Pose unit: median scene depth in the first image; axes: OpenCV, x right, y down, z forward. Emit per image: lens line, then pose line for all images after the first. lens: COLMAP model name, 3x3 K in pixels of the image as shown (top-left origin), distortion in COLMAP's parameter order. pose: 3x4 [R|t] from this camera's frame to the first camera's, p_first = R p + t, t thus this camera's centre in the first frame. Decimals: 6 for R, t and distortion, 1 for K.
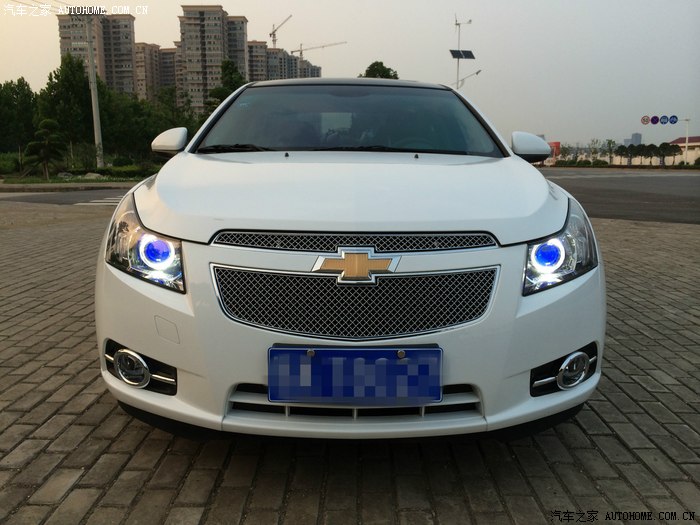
lens RADIAL K [[601.3, 0, 355.8], [0, 601.3, 267.9], [0, 0, 1]] dist [0.076835, -0.113436]
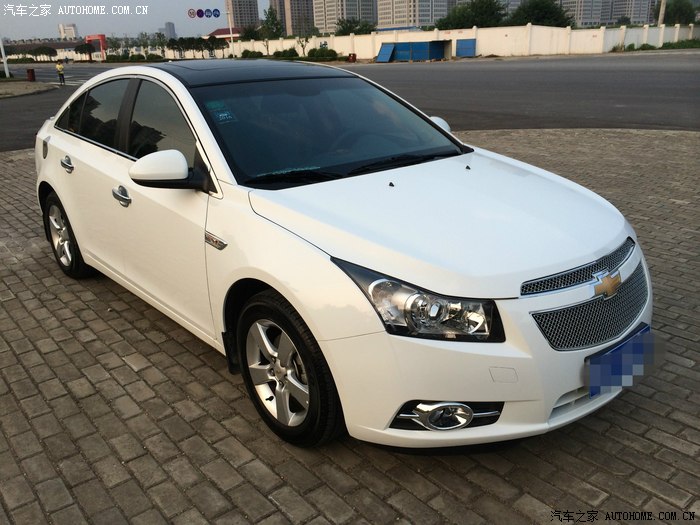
lens RADIAL K [[604.1, 0, 350.0], [0, 604.1, 262.5], [0, 0, 1]] dist [0.071988, -0.111423]
pose [[0.766608, -0.240924, 0.595204, -0.623763], [0.144112, 0.967850, 0.206149, -0.209694], [-0.625735, -0.072259, 0.776682, 0.139410]]
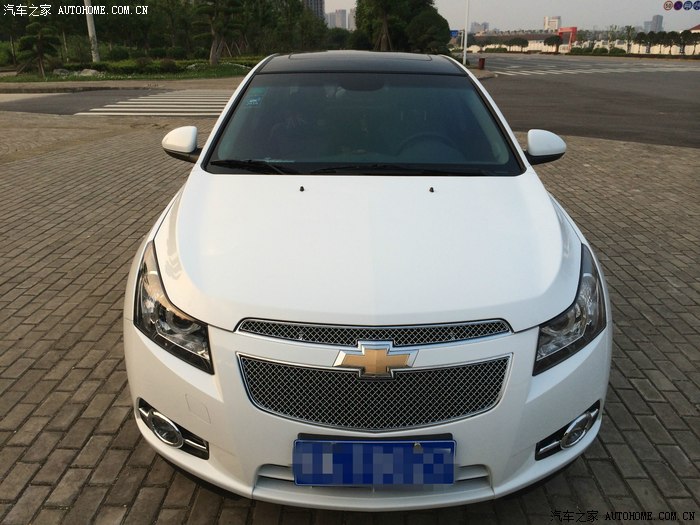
lens RADIAL K [[599.3, 0, 356.2], [0, 599.3, 267.3], [0, 0, 1]] dist [0.074041, -0.107076]
pose [[0.999974, 0.001165, -0.007149, -0.012682], [0.000113, 0.984350, 0.176227, -0.171560], [0.007243, -0.176223, 0.984324, -0.002302]]
